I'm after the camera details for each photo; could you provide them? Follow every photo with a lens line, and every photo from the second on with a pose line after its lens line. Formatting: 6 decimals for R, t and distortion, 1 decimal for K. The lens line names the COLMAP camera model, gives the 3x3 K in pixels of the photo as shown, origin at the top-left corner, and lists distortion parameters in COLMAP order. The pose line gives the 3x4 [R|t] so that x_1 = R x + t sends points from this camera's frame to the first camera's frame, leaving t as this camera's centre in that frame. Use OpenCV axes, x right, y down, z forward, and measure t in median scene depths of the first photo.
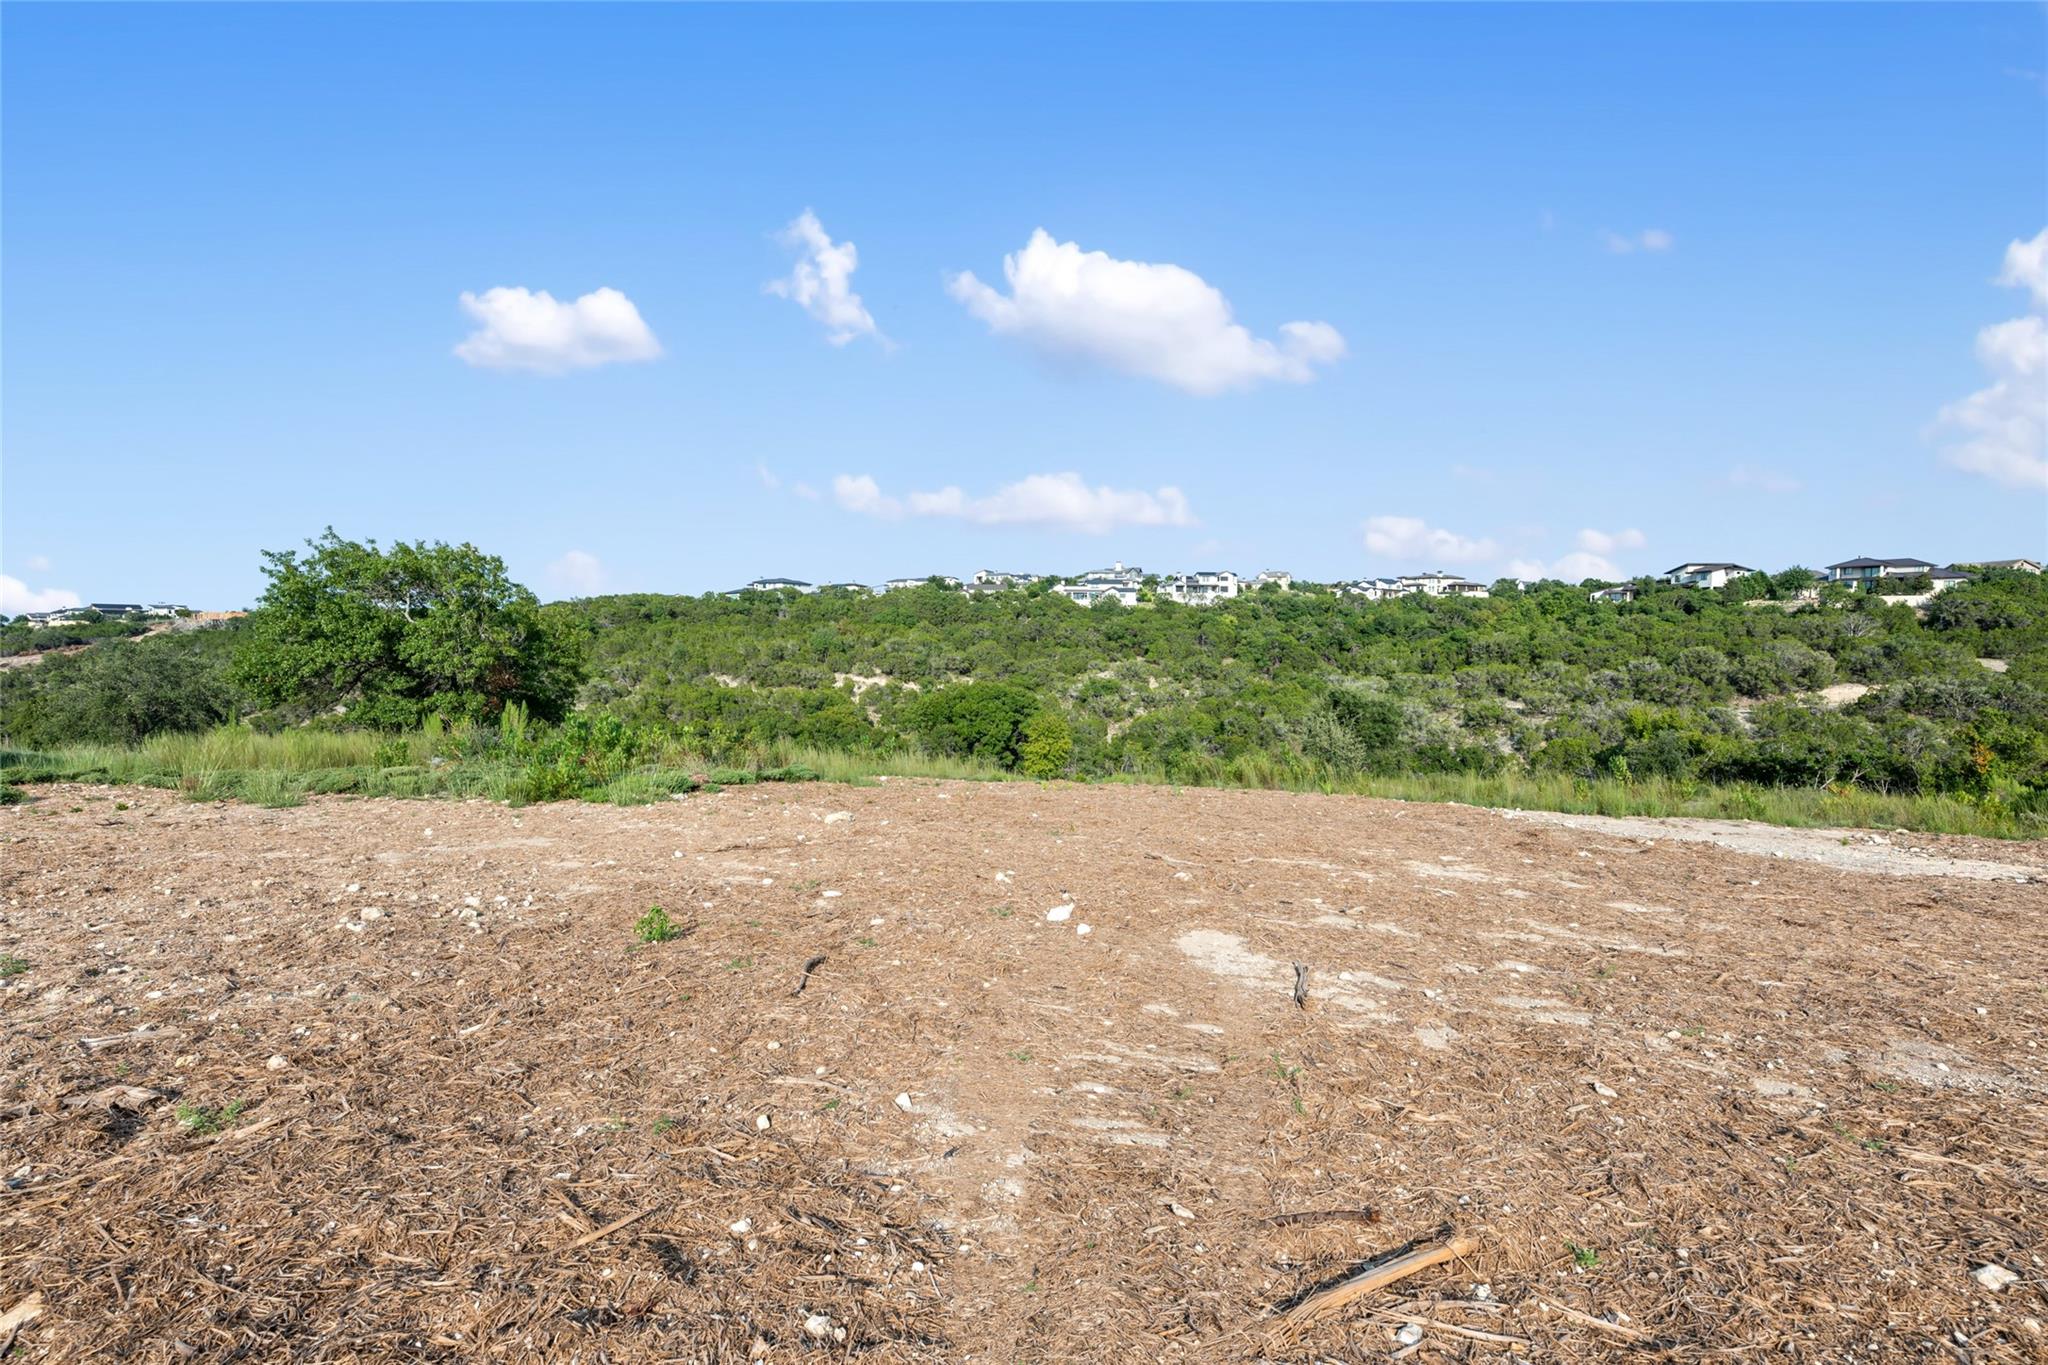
lens RADIAL K [[961.2, 0, 1023.7], [0, 961.2, 686.4], [0, 0, 1]] dist [-0.002991, 0.001087]
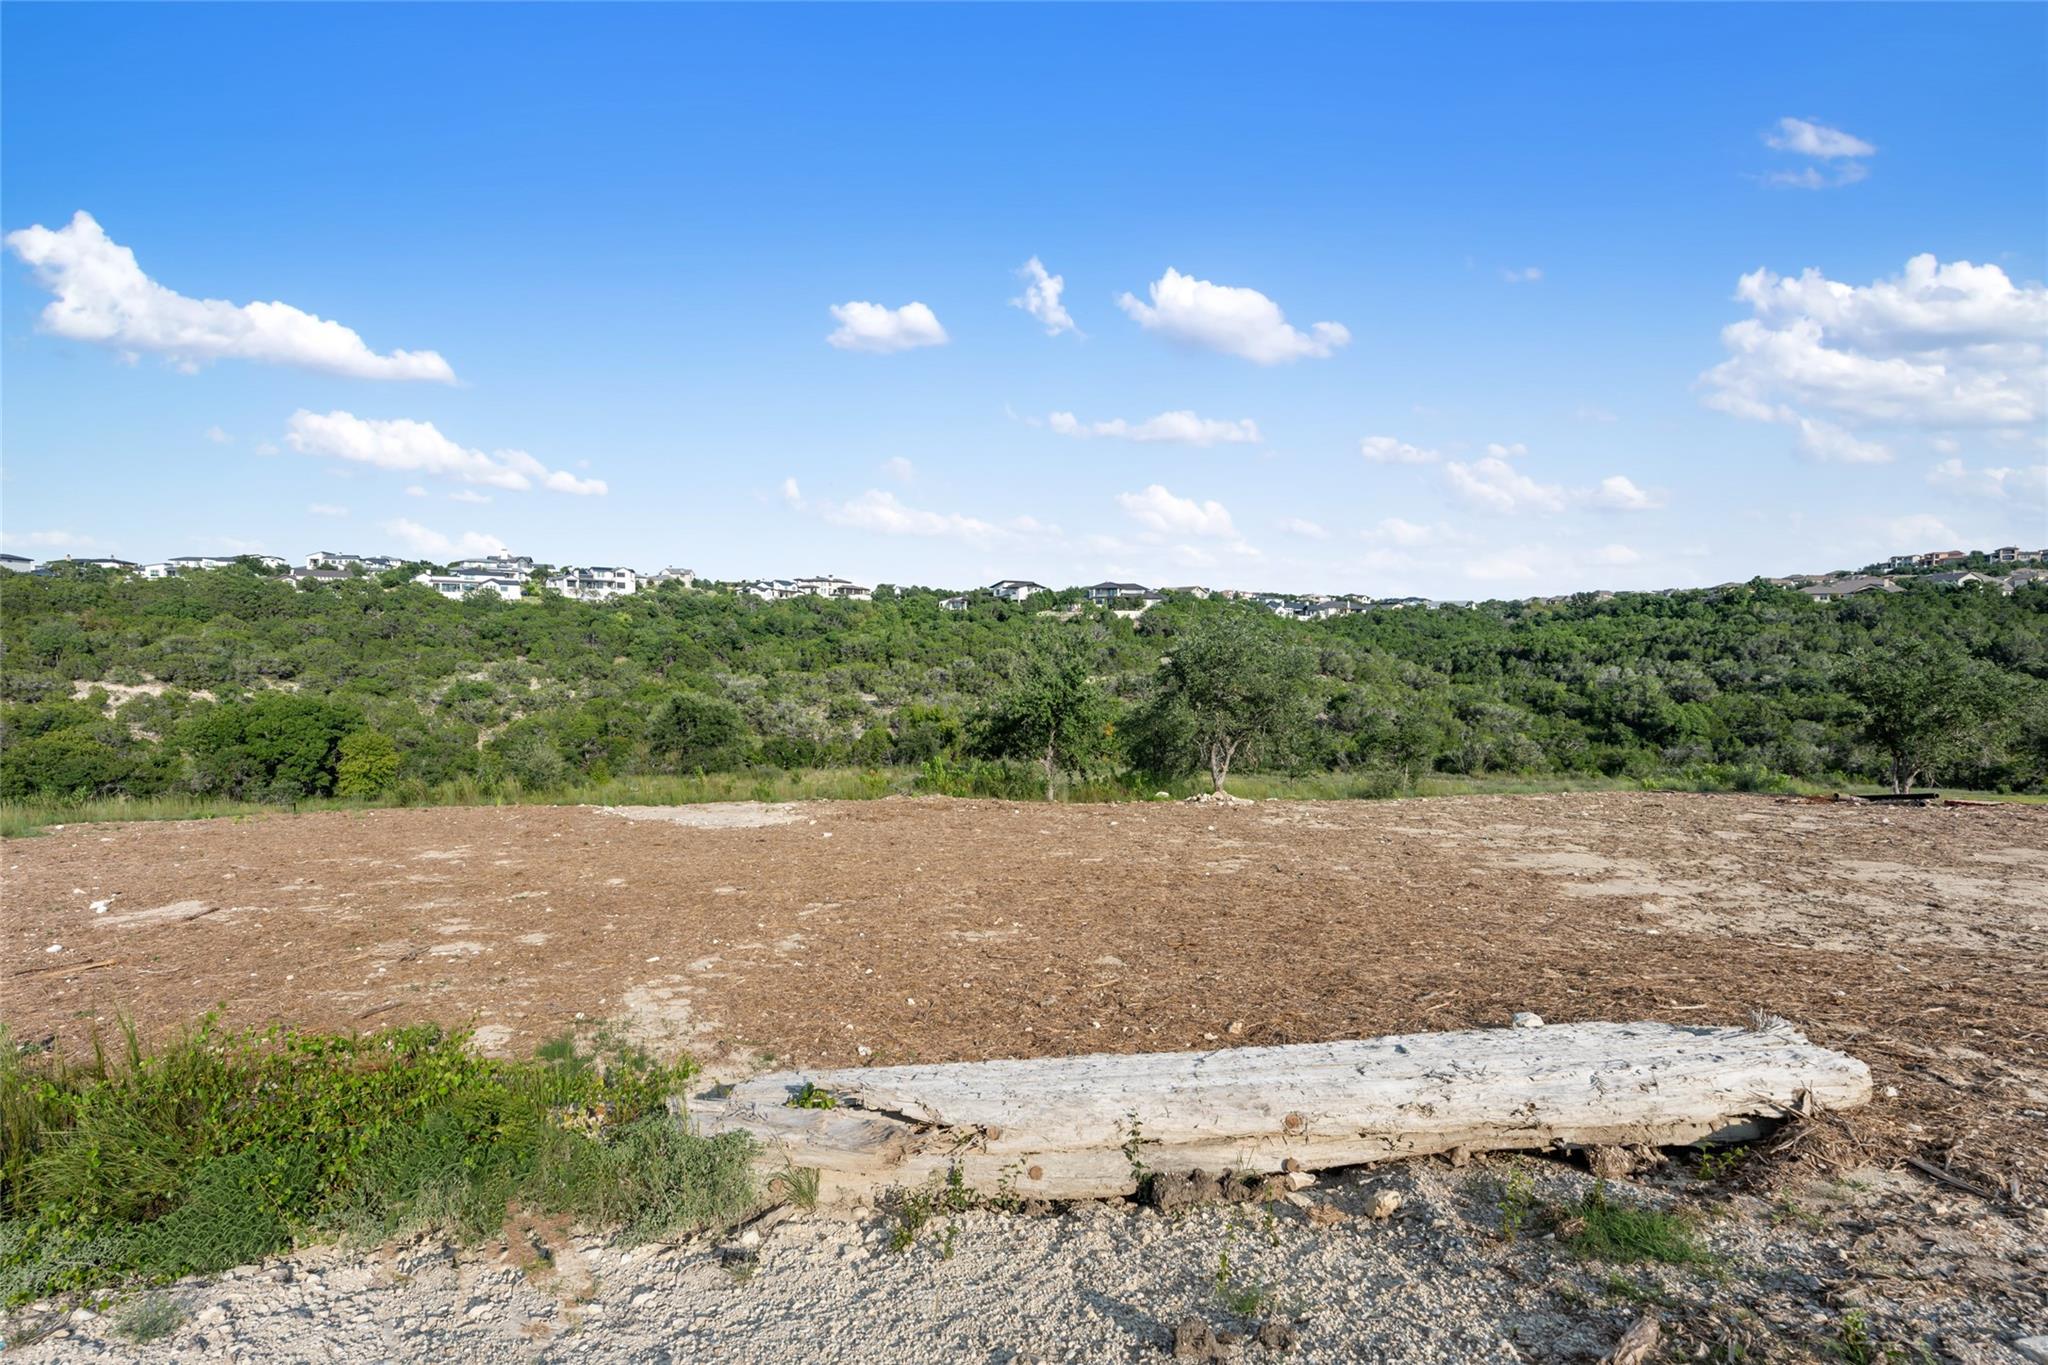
lens RADIAL K [[949.0, 0, 1017.9], [0, 949.0, 677.0], [0, 0, 1]] dist [-0.002136, 0.000595]
pose [[0.834983, -0.017993, 0.549981, 0.017361], [0.018632, 0.999817, 0.004422, -0.006019], [-0.549960, 0.006555, 0.835165, -0.050972]]
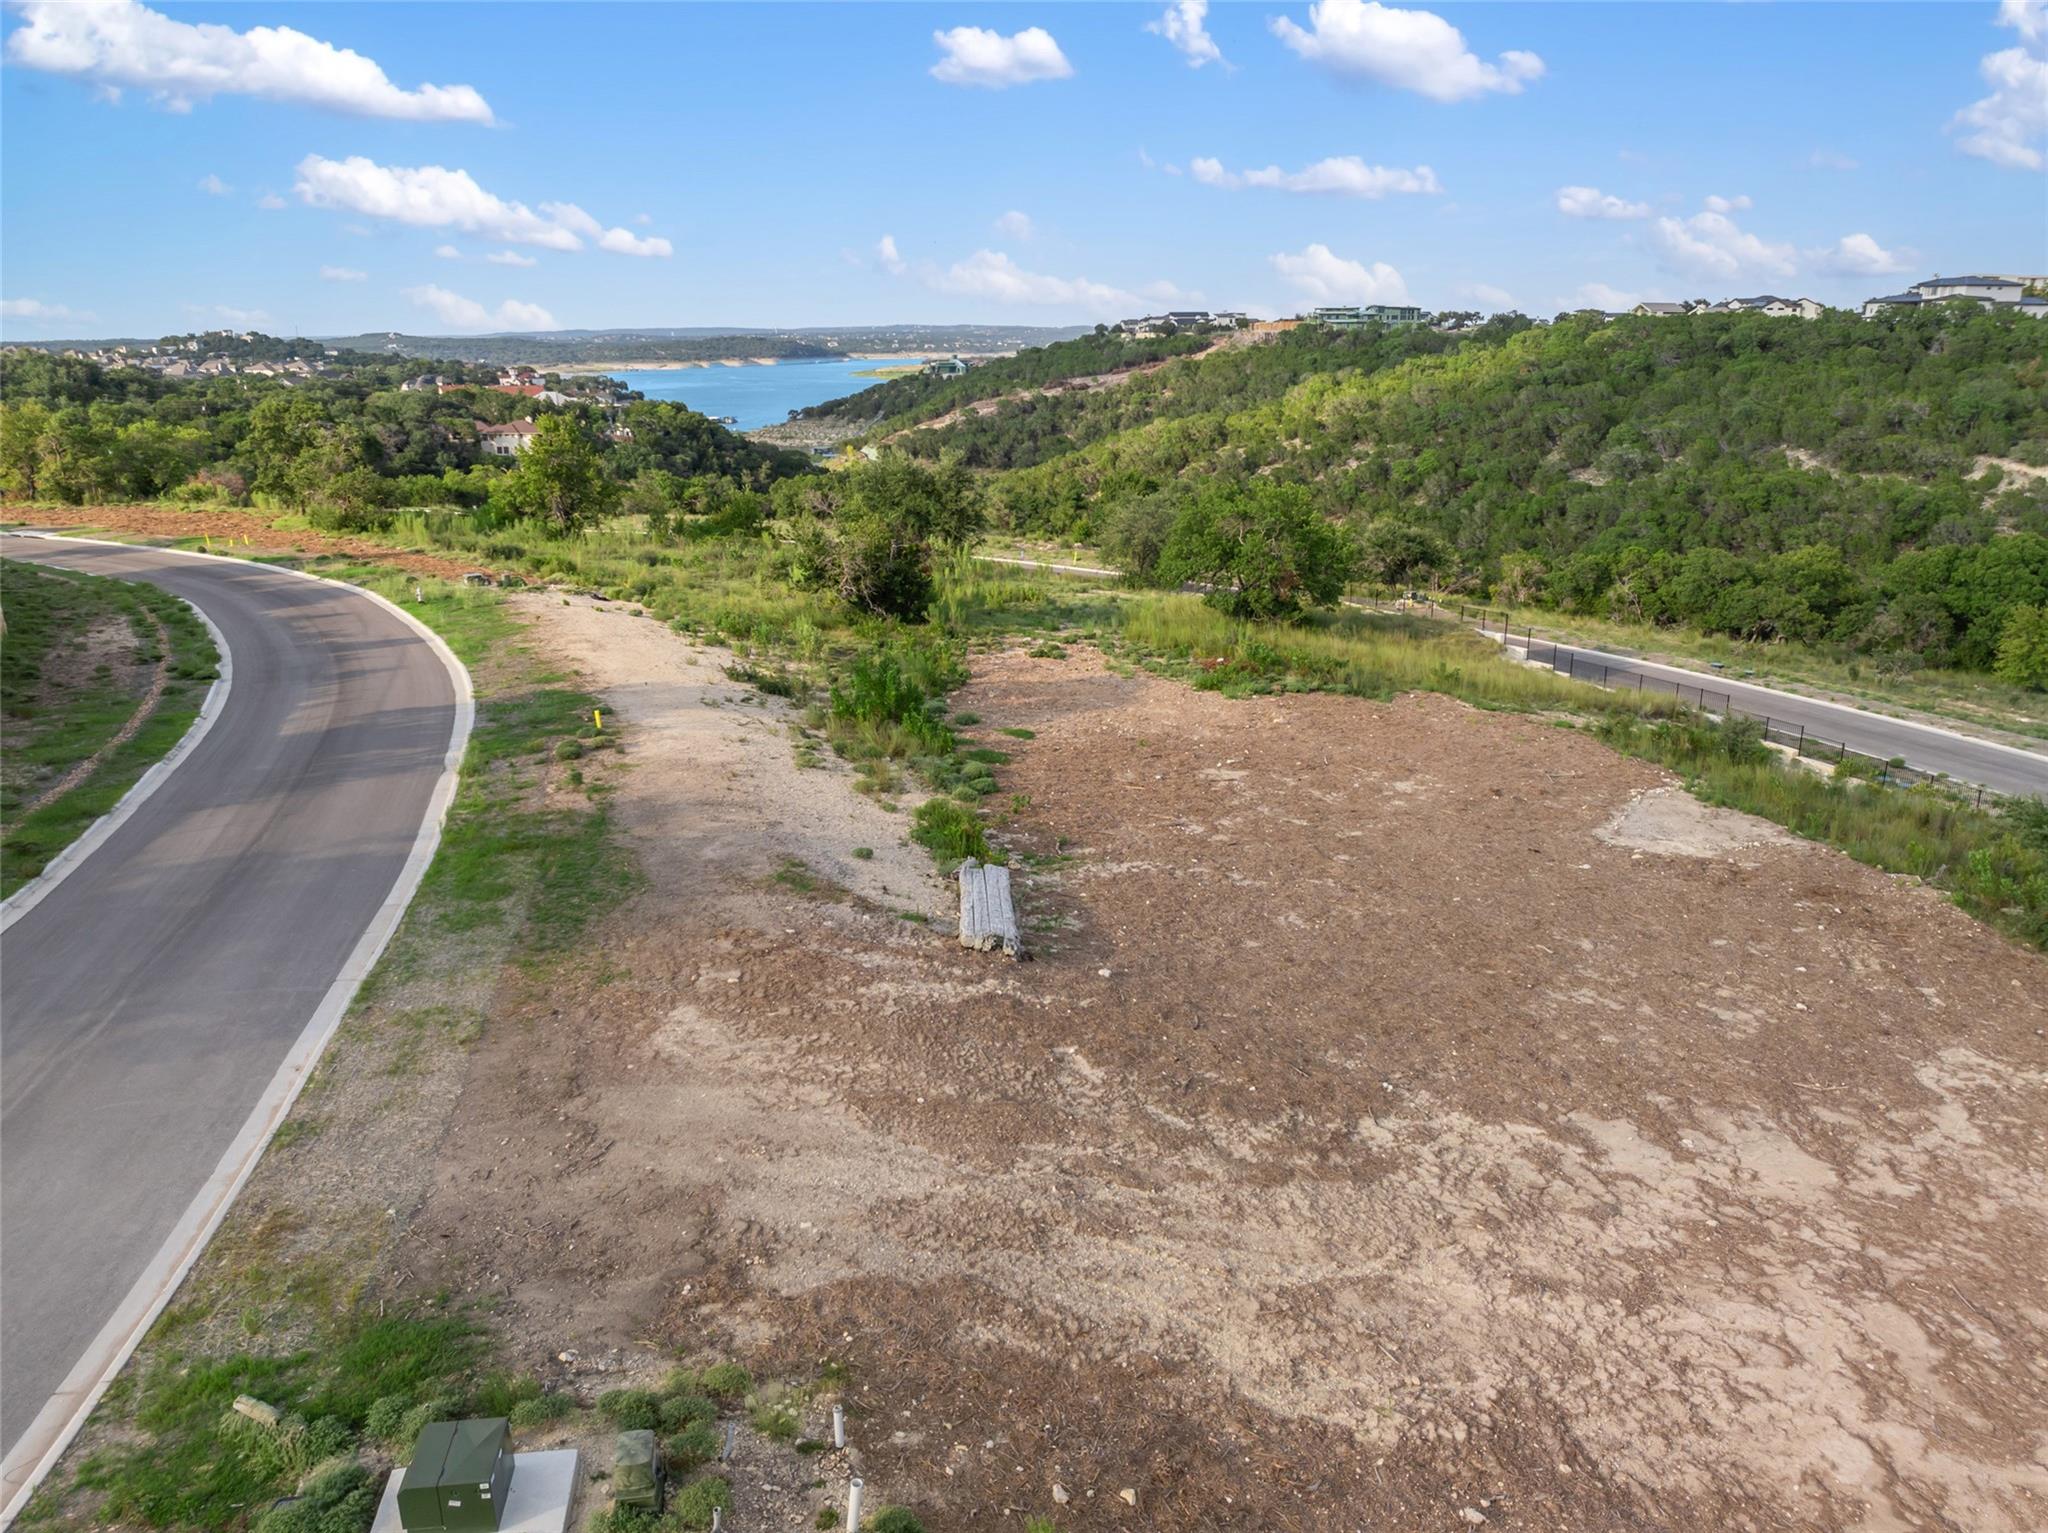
lens RADIAL K [[1438.2, 0, 1021.6], [0, 1438.2, 767.2], [0, 0, 1]] dist [-0.031231, -0.008451]
pose [[0.642701, 0.217262, -0.734665, 0.128349], [-0.026318, 0.964641, 0.262249, -0.042408], [0.765665, -0.149213, 0.625694, -0.112375]]
